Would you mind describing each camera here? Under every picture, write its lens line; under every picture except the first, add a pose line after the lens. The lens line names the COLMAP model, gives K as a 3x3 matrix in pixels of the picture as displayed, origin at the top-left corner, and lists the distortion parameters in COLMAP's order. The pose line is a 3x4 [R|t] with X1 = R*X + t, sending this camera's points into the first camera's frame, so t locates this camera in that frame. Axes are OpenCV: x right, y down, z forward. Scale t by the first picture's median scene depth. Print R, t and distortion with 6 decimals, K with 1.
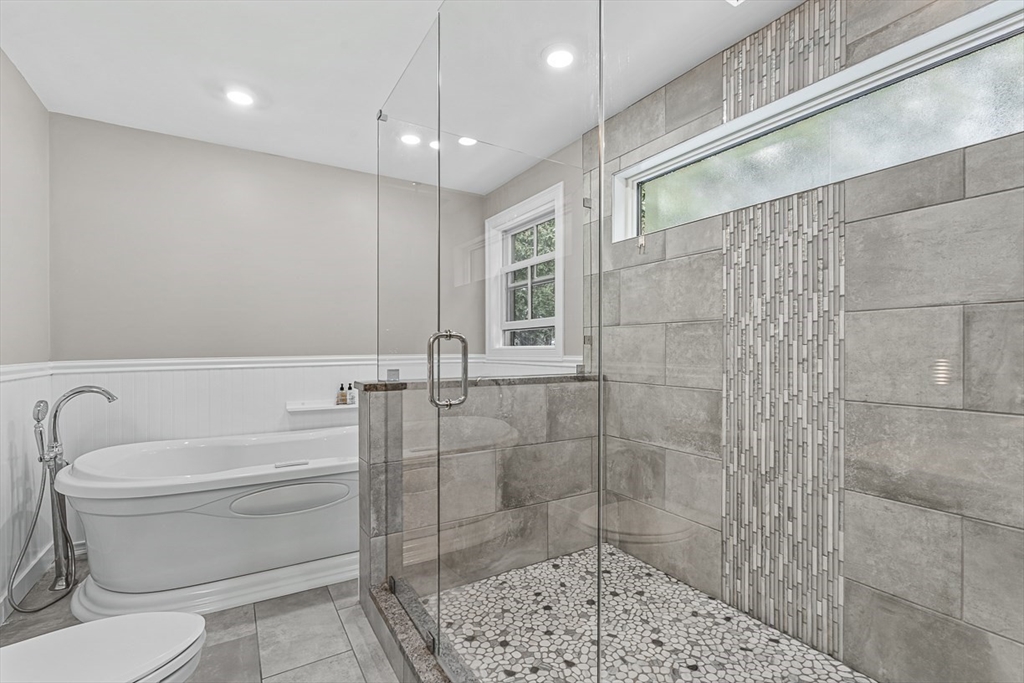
lens RADIAL K [[461.0, 0, 510.6], [0, 461.0, 351.1], [0, 0, 1]] dist [-0.002306, -0.002843]
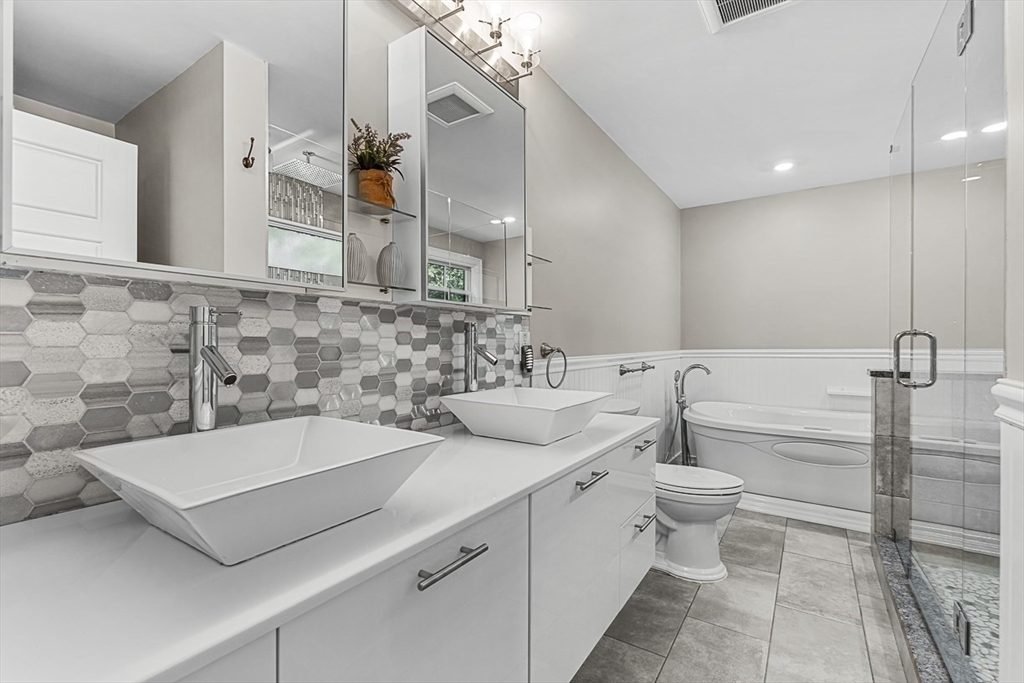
lens RADIAL K [[461.0, 0, 510.4], [0, 461.0, 344.8], [0, 0, 1]] dist [-0.002306, -0.002843]
pose [[0.426783, 0.004081, -0.904345, 0.393900], [-0.003406, 0.999990, 0.002905, -0.000492], [0.904347, 0.001840, 0.426793, -0.428278]]
